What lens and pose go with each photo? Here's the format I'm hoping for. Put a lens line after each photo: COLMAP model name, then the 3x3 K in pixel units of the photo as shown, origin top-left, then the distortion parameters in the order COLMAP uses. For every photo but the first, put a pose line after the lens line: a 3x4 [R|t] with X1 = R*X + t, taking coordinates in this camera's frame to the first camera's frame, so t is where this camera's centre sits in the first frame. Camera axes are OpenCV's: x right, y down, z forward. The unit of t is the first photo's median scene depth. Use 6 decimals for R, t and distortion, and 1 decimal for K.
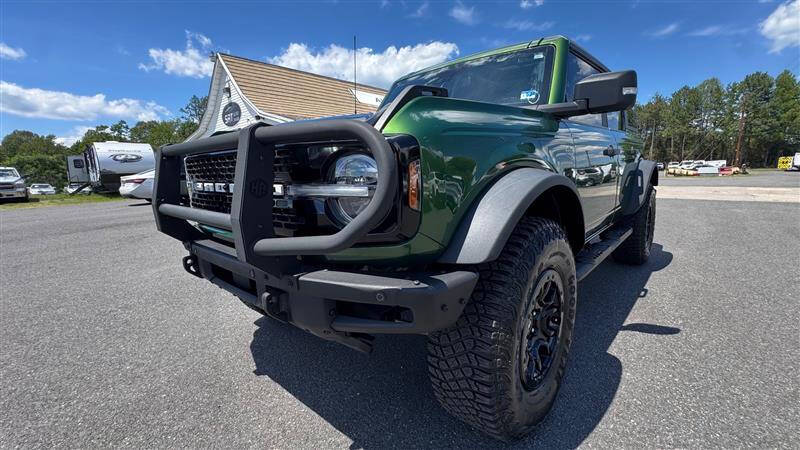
lens RADIAL K [[344.4, 0, 395.0], [0, 344.4, 226.4], [0, 0, 1]] dist [-0.008626, -0.000026]
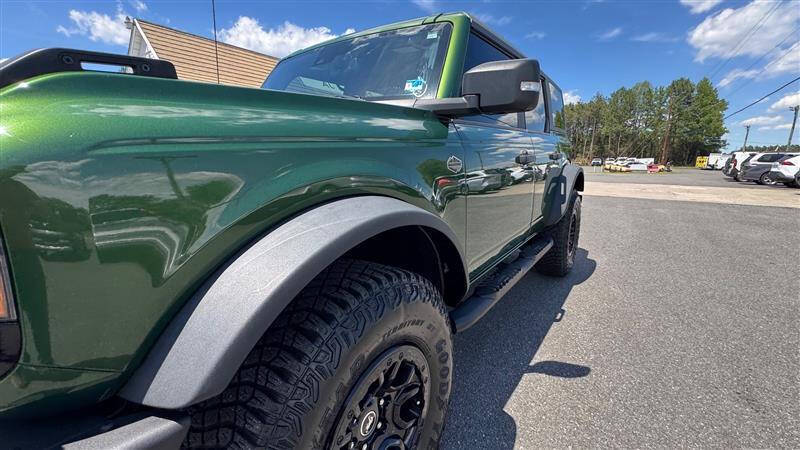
lens RADIAL K [[344.4, 0, 397.7], [0, 344.4, 227.2], [0, 0, 1]] dist [-0.008626, -0.000026]
pose [[0.991383, 0.004600, 0.130918, 0.154398], [-0.009437, 0.999295, 0.036351, -0.056976], [-0.130658, -0.037273, 0.990727, 0.142289]]
